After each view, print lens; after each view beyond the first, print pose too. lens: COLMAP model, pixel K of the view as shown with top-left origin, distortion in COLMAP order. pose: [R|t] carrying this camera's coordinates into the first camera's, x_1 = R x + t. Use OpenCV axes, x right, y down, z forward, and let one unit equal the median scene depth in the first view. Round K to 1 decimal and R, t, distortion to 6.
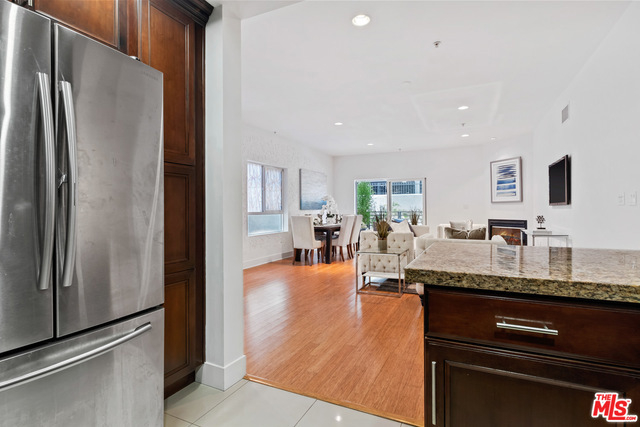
lens RADIAL K [[318.0, 0, 323.2], [0, 318.0, 209.0], [0, 0, 1]] dist [-0.000978, 0.000130]
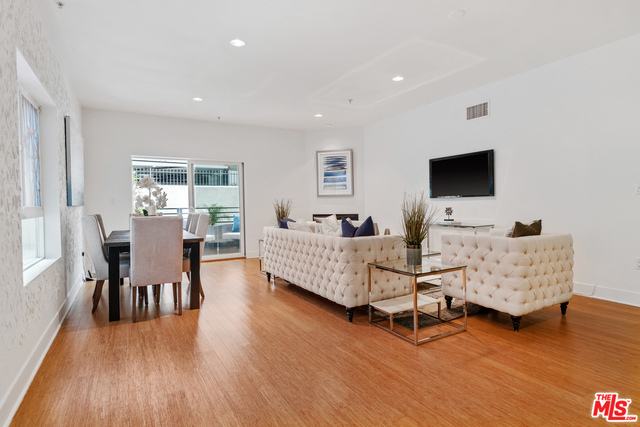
lens RADIAL K [[343.5, 0, 322.4], [0, 343.5, 210.8], [0, 0, 1]] dist [-0.000657, -0.006430]
pose [[0.575924, -0.021663, 0.817216, -0.284195], [0.012357, 0.999765, 0.017794, 0.004833], [-0.817410, -0.000150, 0.576057, 0.450907]]
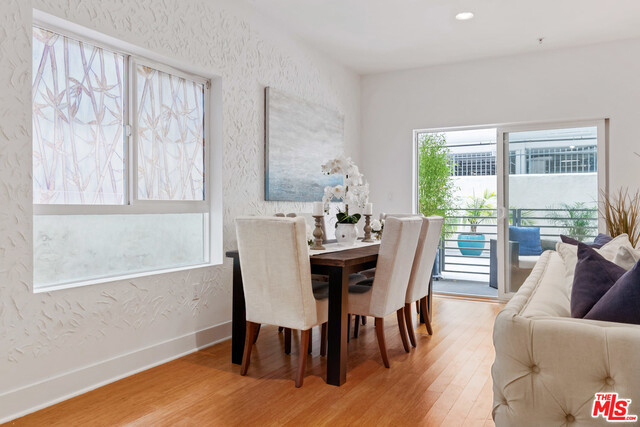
lens RADIAL K [[482.9, 0, 321.9], [0, 482.9, 211.8], [0, 0, 1]] dist [-0.006521, -0.000623]
pose [[0.998335, 0.007478, -0.057200, 0.024694], [-0.006863, 0.999917, 0.010941, 0.008577], [0.057277, -0.010530, 0.998303, 0.497292]]
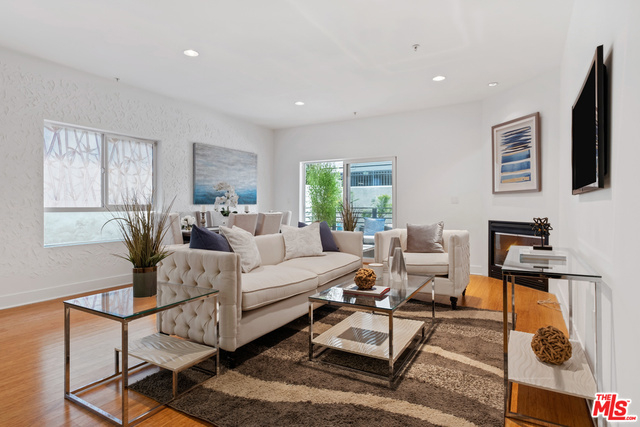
lens RADIAL K [[343.5, 0, 321.6], [0, 343.5, 207.1], [0, 0, 1]] dist [-0.000657, -0.006430]
pose [[0.995531, 0.003595, -0.094369, 0.281652], [-0.003126, 0.999982, 0.005117, 0.003760], [0.094386, -0.004799, 0.995524, 0.335143]]
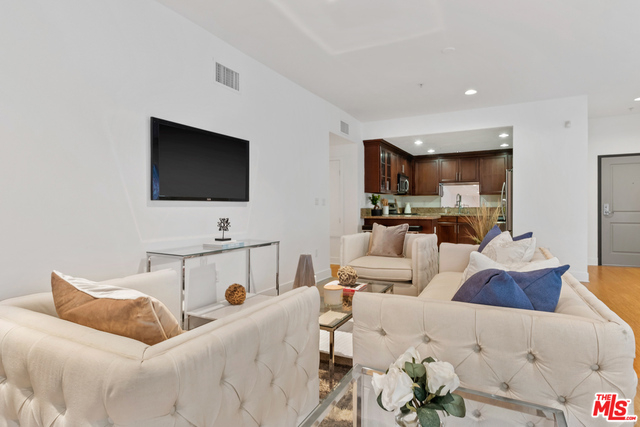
lens RADIAL K [[354.7, 0, 321.0], [0, 354.7, 209.9], [0, 0, 1]] dist [-0.016368, 0.000776]
pose [[-0.999701, 0.003099, 0.024267, 0.318242], [0.003325, 0.999951, 0.009271, 0.000069], [-0.024238, 0.009349, -0.999663, 1.075138]]
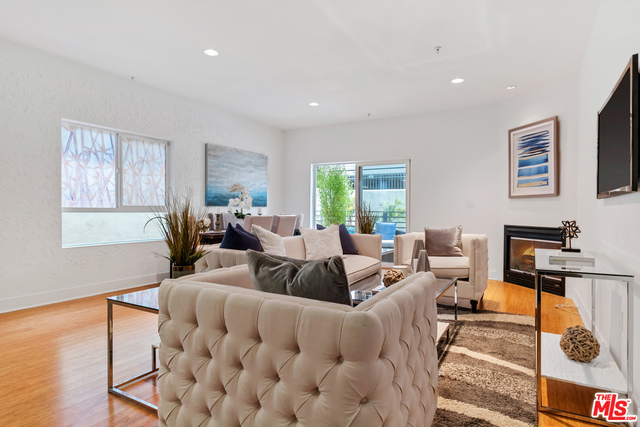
lens RADIAL K [[354.7, 0, 324.2], [0, 354.7, 214.9], [0, 0, 1]] dist [-0.016368, 0.000776]
pose [[0.996124, 0.013277, -0.086957, 0.252738], [-0.011985, 0.999810, 0.015360, 0.006839], [0.087144, -0.014258, 0.996094, 0.319263]]
